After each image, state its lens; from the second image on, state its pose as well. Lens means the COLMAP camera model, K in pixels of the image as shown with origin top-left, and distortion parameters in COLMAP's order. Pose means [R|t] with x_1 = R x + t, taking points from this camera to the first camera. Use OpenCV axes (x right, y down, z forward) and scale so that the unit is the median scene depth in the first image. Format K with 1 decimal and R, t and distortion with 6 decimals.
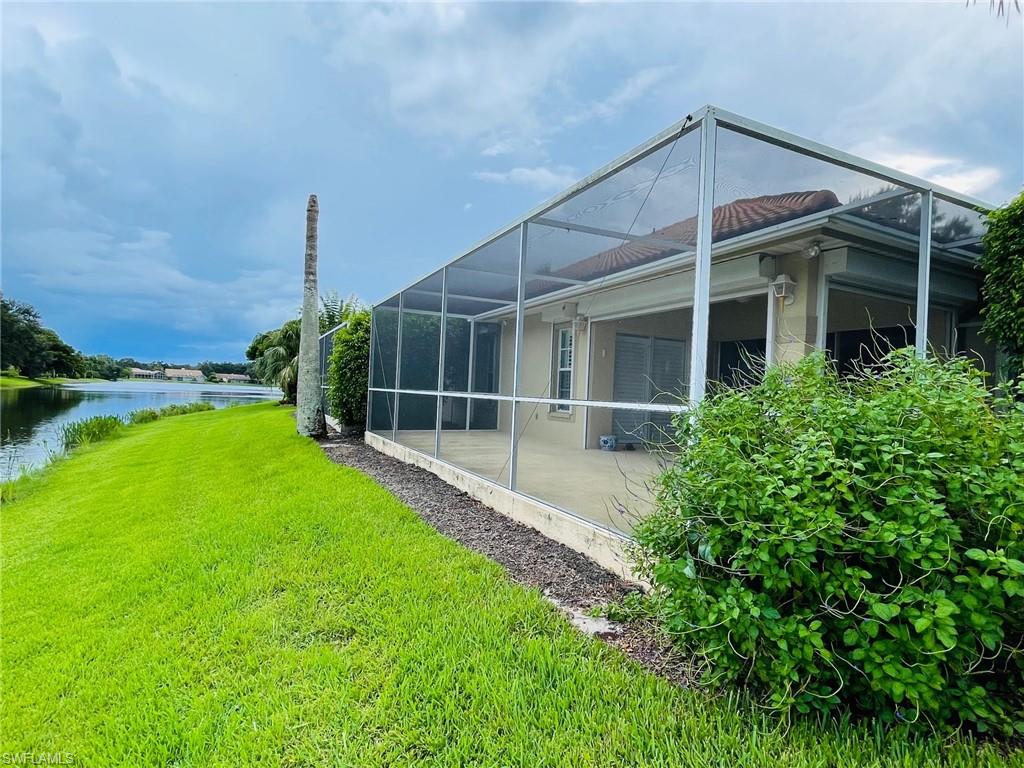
lens RADIAL K [[539.8, 0, 503.0], [0, 539.8, 401.0], [0, 0, 1]] dist [-0.005600, 0.002713]
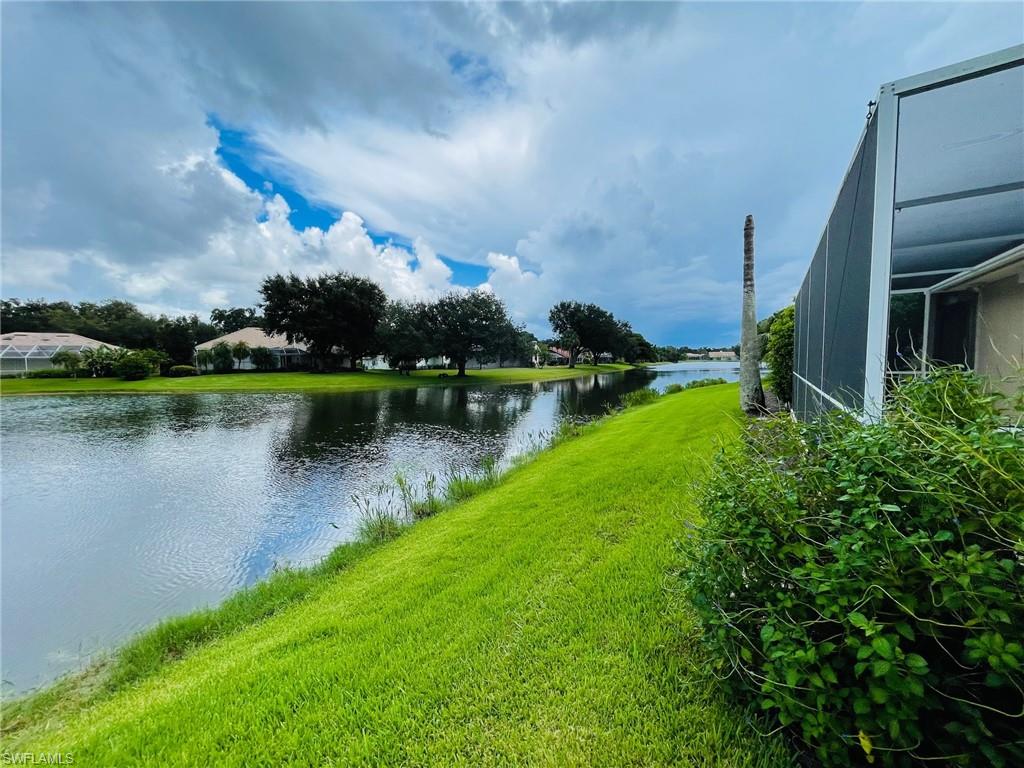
lens RADIAL K [[413.9, 0, 504.2], [0, 413.9, 381.5], [0, 0, 1]] dist [-0.002425, 0.000871]
pose [[0.495624, -0.003759, -0.868529, 0.163403], [0.022106, 0.999721, 0.008288, -0.017811], [0.868256, -0.023308, 0.495569, 0.024093]]
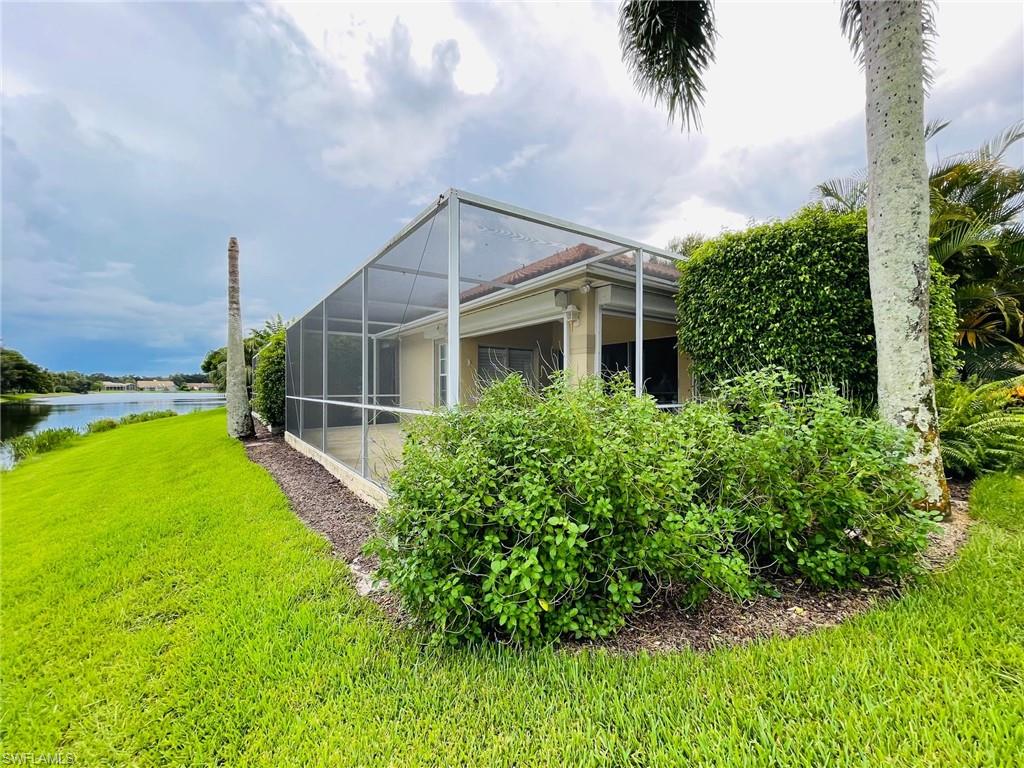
lens RADIAL K [[413.9, 0, 512.2], [0, 413.9, 390.9], [0, 0, 1]] dist [-0.002425, 0.000871]
pose [[0.985779, -0.045369, 0.161807, 0.082429], [0.045942, 0.998944, 0.000202, -0.008931], [-0.161645, 0.007234, 0.986822, -0.010204]]
